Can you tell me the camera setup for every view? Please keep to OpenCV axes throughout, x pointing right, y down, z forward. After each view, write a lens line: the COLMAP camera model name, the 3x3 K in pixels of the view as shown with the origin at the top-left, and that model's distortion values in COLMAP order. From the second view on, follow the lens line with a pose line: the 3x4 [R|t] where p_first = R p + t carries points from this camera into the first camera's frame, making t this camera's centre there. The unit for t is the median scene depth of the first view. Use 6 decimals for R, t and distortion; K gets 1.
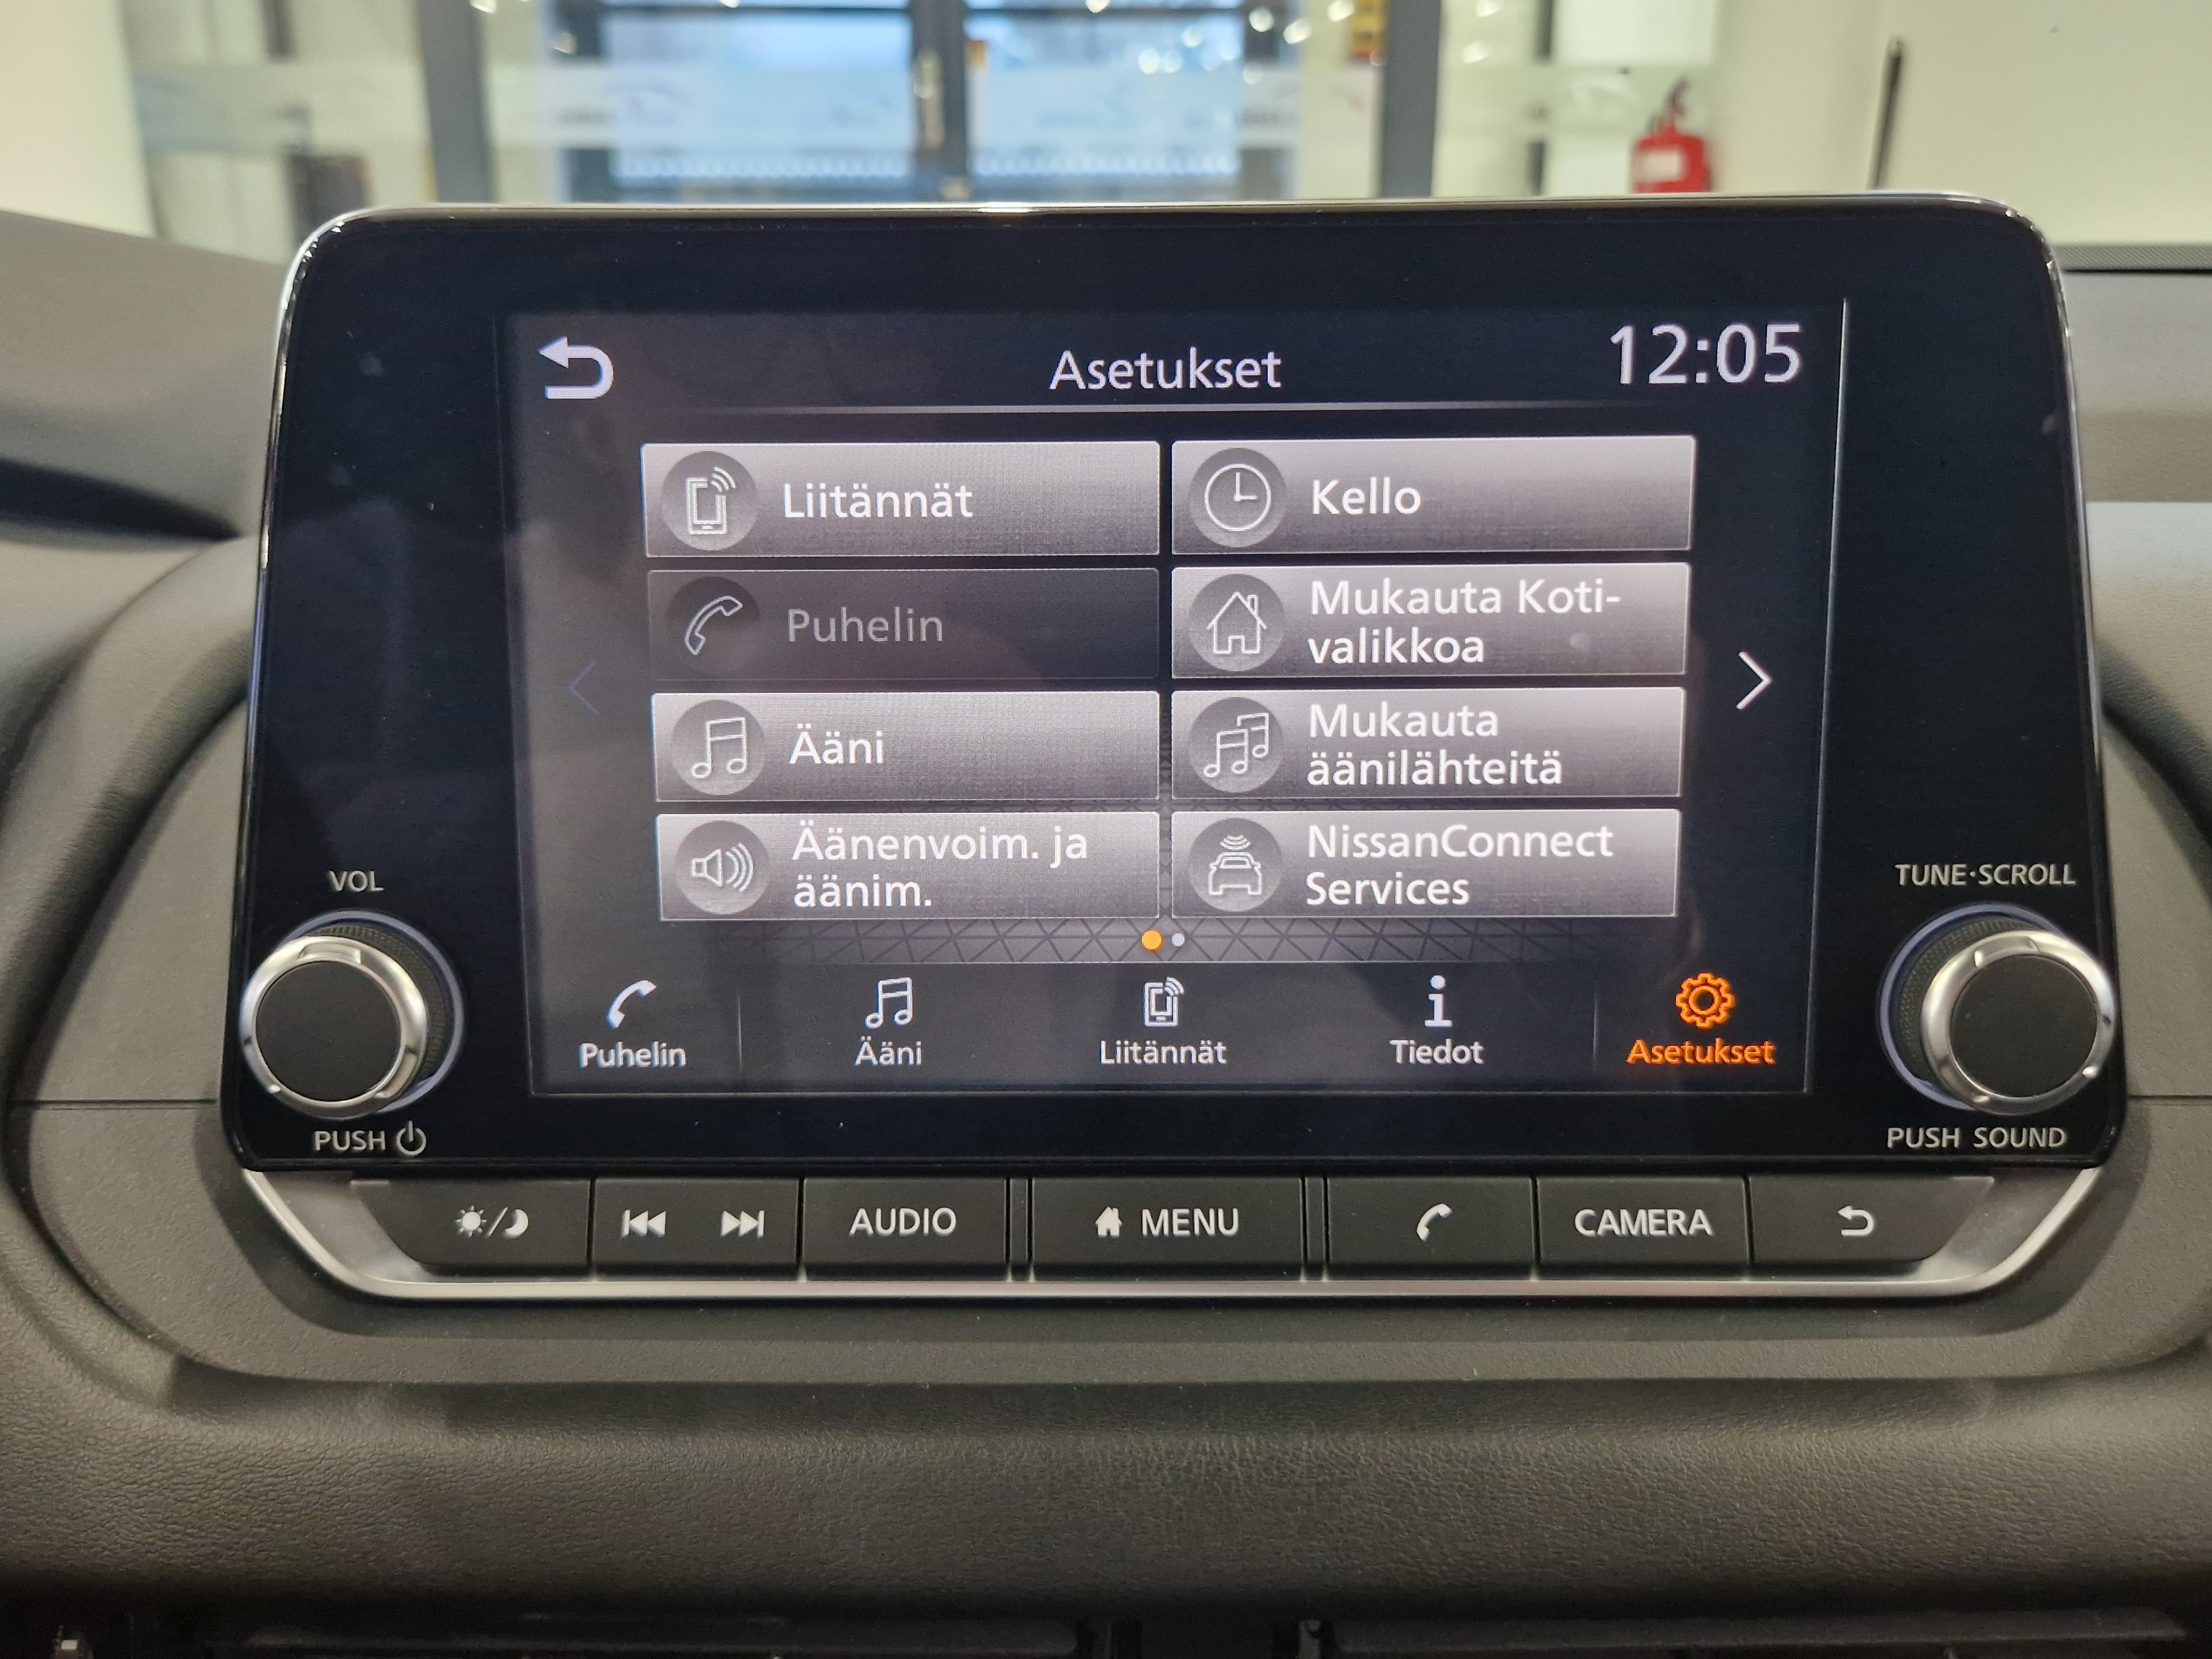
lens RADIAL K [[1848.2, 0, 1089.9], [0, 1848.2, 825.6], [0, 0, 1]] dist [0.047829, -0.045210]
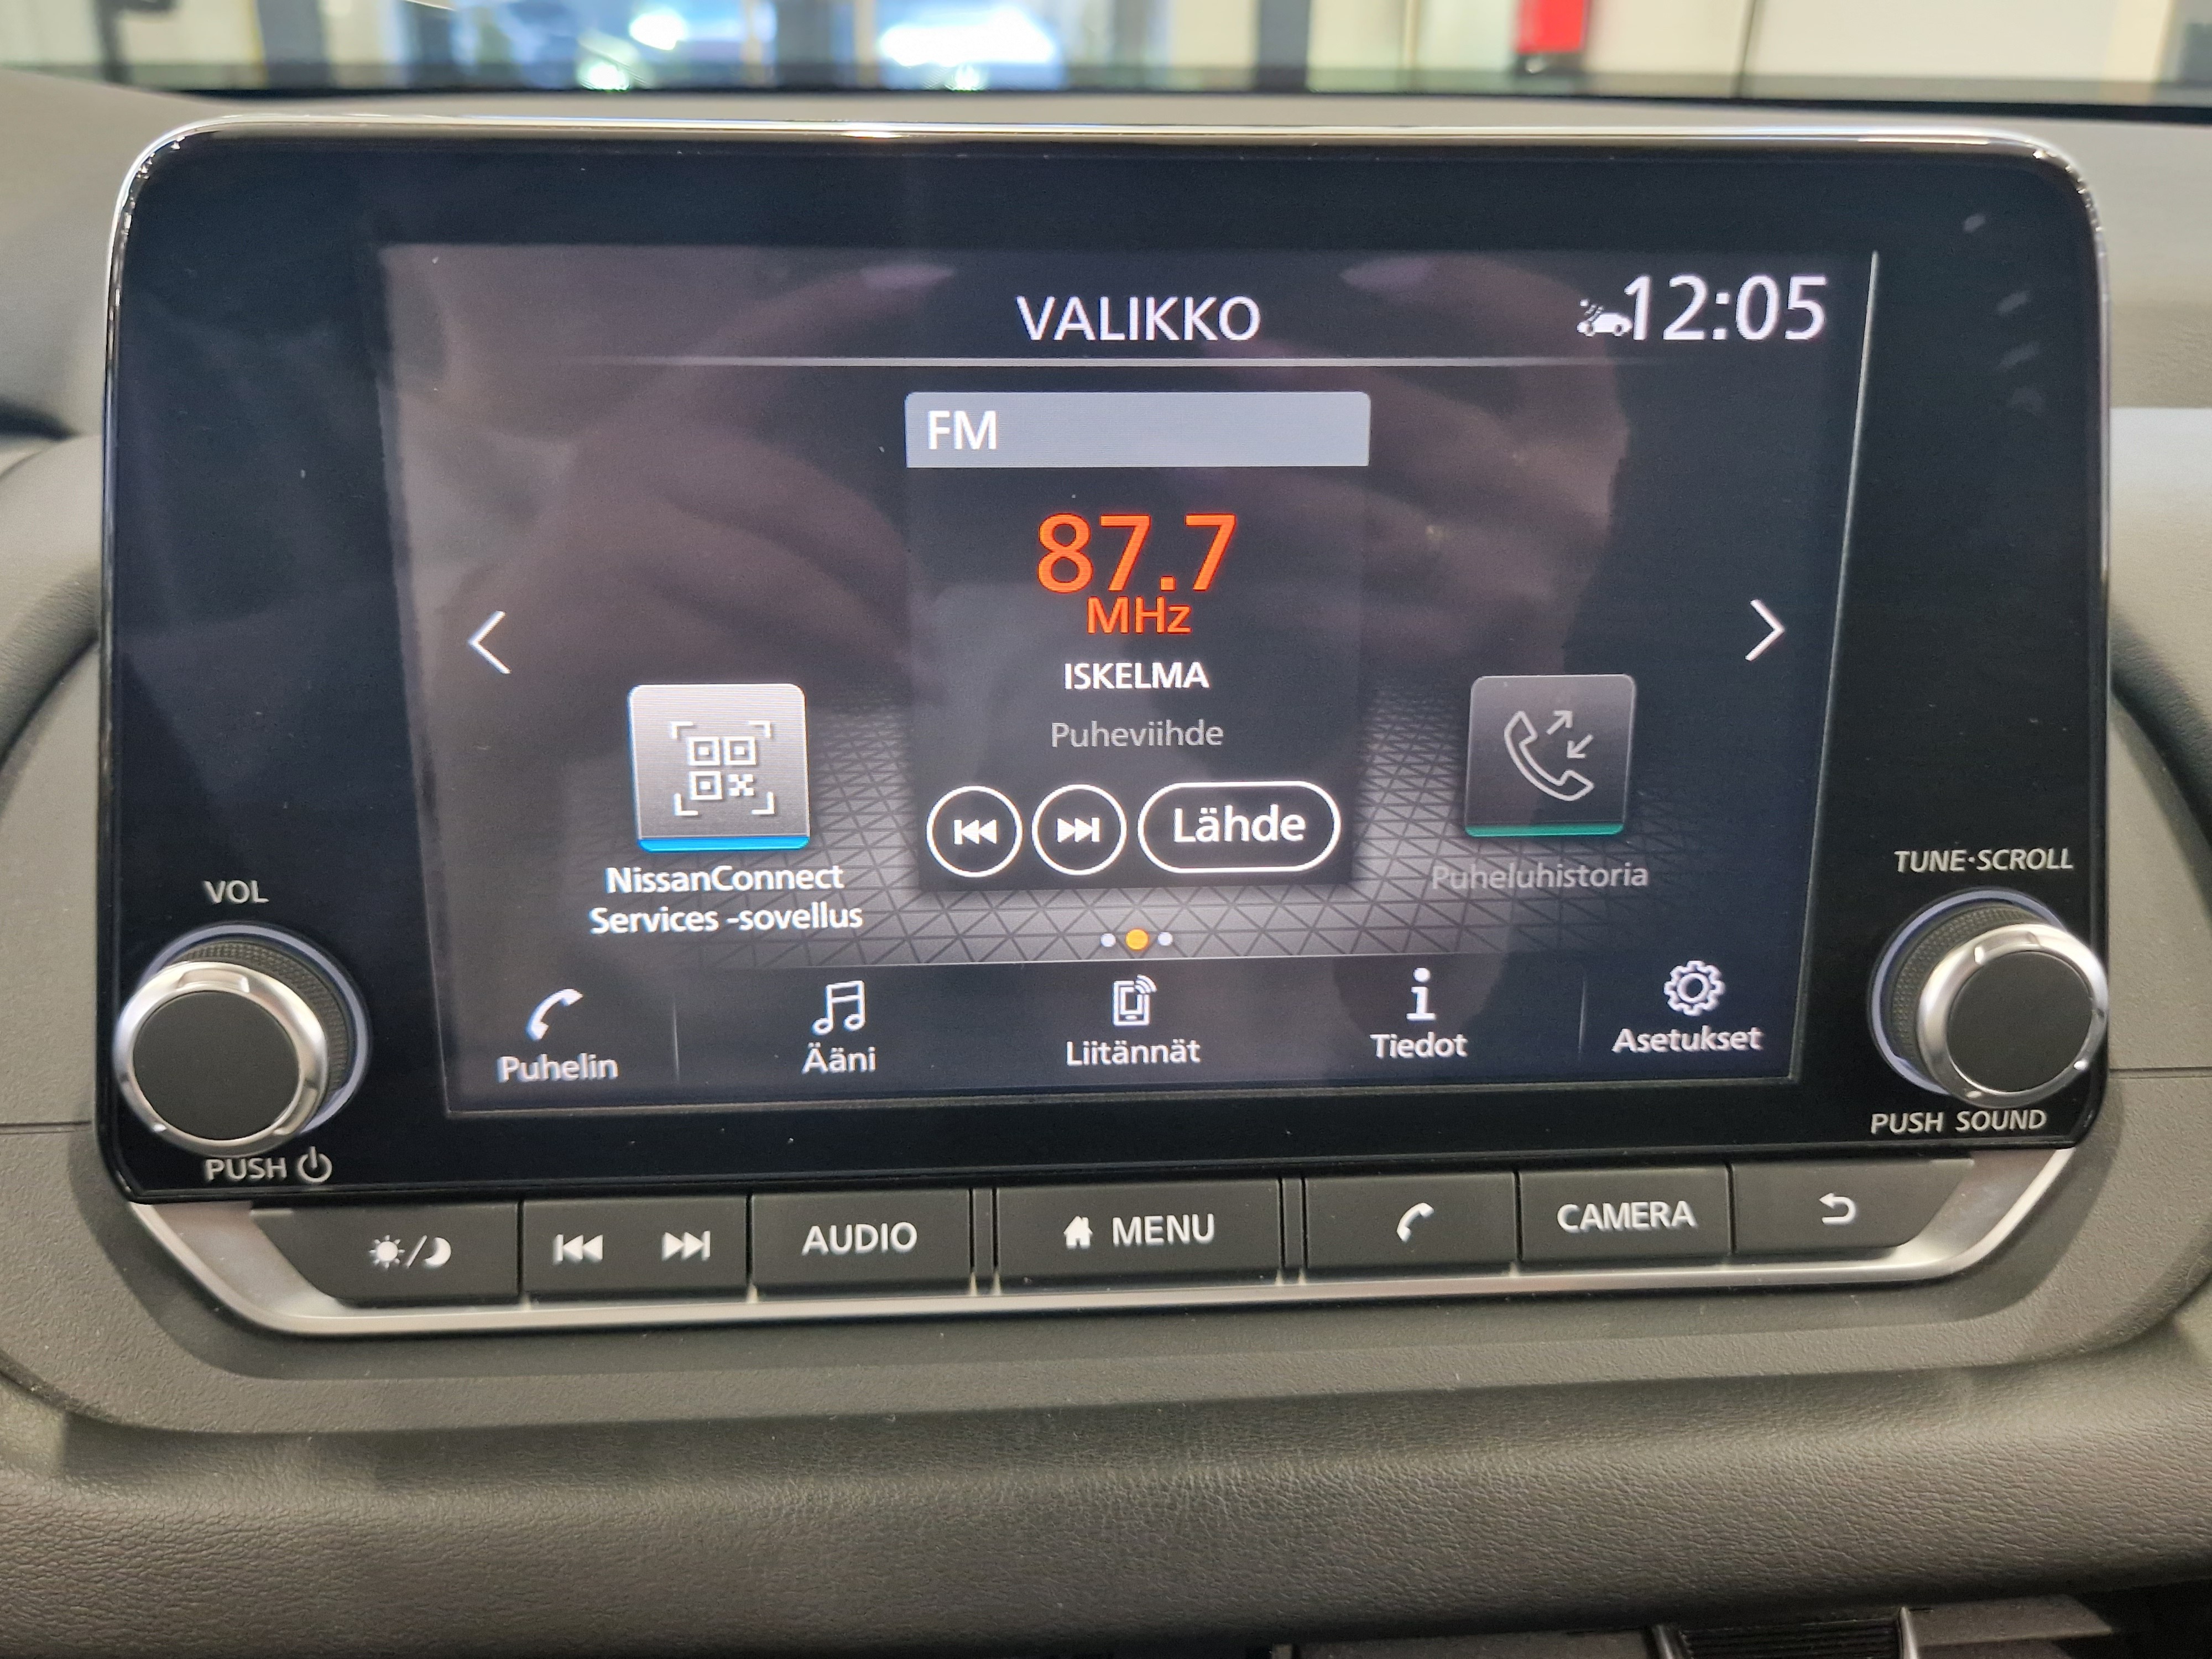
lens RADIAL K [[1848.2, 0, 1114.5], [0, 1848.2, 821.6], [0, 0, 1]] dist [0.047829, -0.045210]
pose [[0.996835, -0.013069, 0.078417, -0.042979], [0.003736, 0.993006, 0.118002, -0.107118], [-0.079411, -0.117335, 0.989912, 0.082075]]
